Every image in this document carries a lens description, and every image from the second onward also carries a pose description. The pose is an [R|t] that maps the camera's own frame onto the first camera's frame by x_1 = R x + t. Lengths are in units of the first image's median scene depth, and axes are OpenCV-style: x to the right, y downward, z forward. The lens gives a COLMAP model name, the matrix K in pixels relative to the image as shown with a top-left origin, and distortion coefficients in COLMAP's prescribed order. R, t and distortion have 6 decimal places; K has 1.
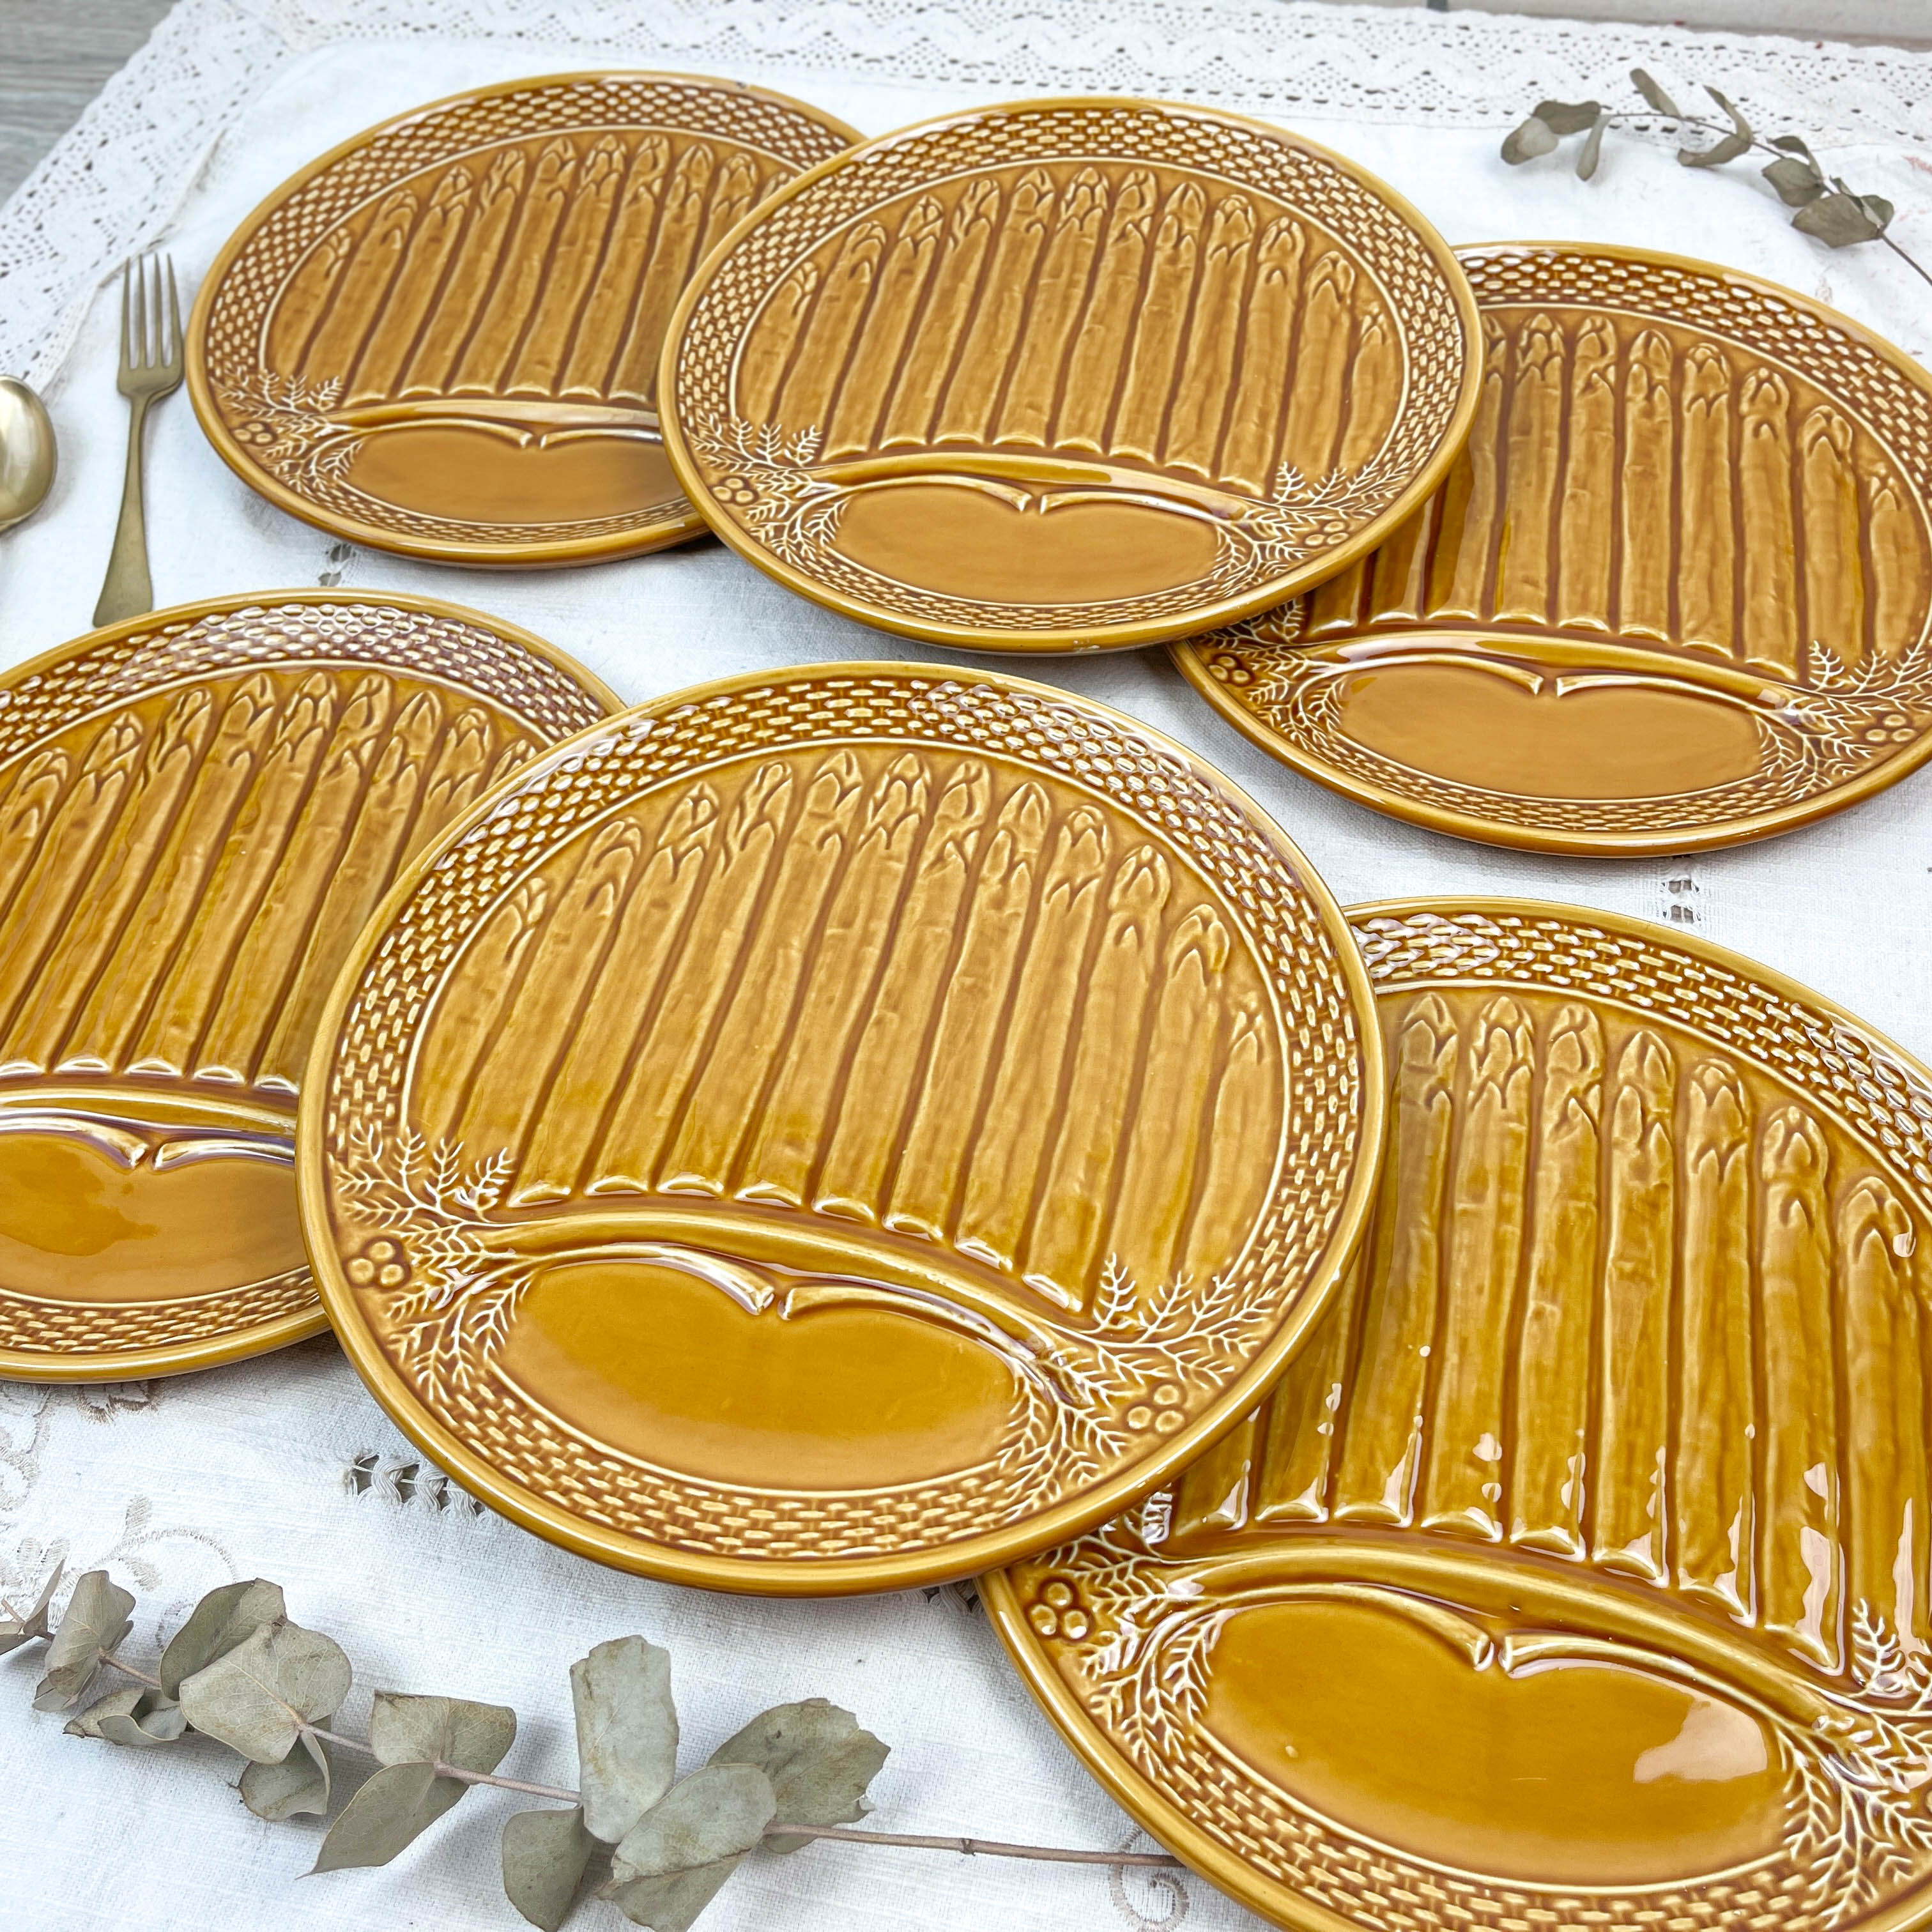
lens RADIAL K [[1900.3, 0, 980.7], [0, 1900.3, 1005.6], [0, 0, 1]] dist [0.067207, -0.110468]
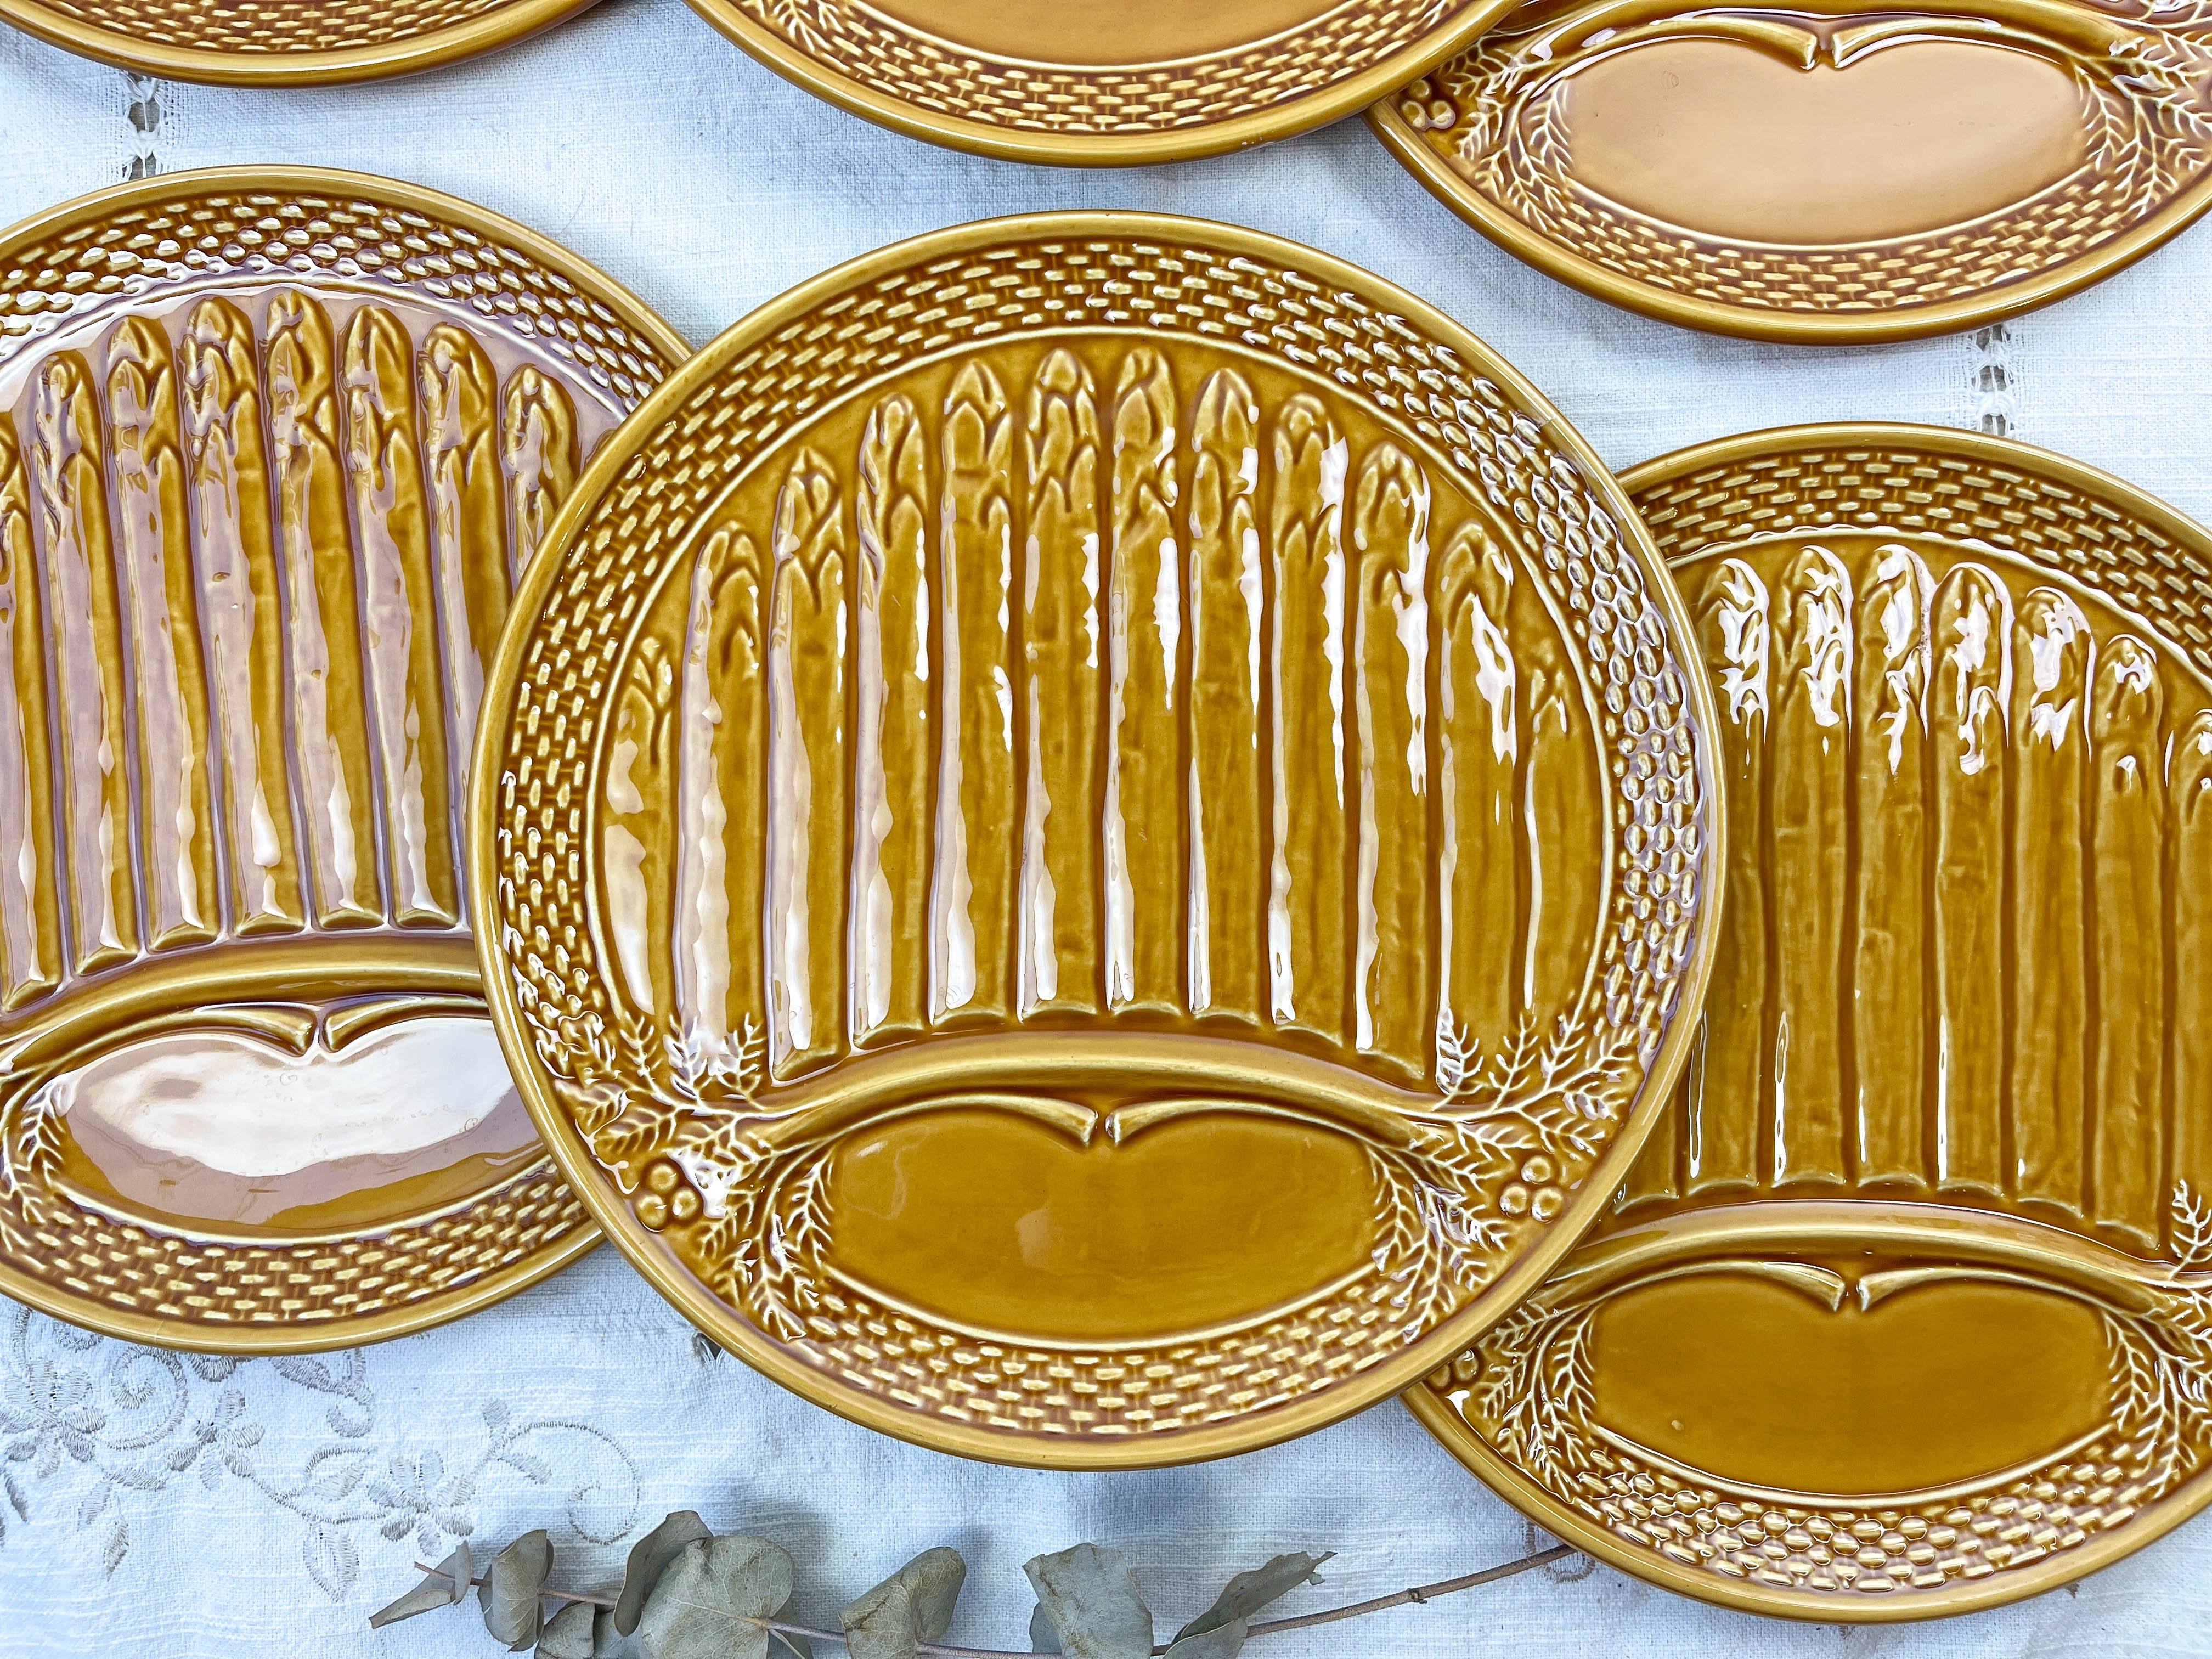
lens RADIAL K [[1648.6, 0, 1107.9], [0, 1648.6, 821.1], [0, 0, 1]] dist [0.051433, -0.076834]
pose [[0.974106, -0.219078, 0.055877, -0.106405], [0.151994, 0.817507, 0.555499, -0.380392], [-0.167377, -0.532622, 0.829637, 0.373494]]
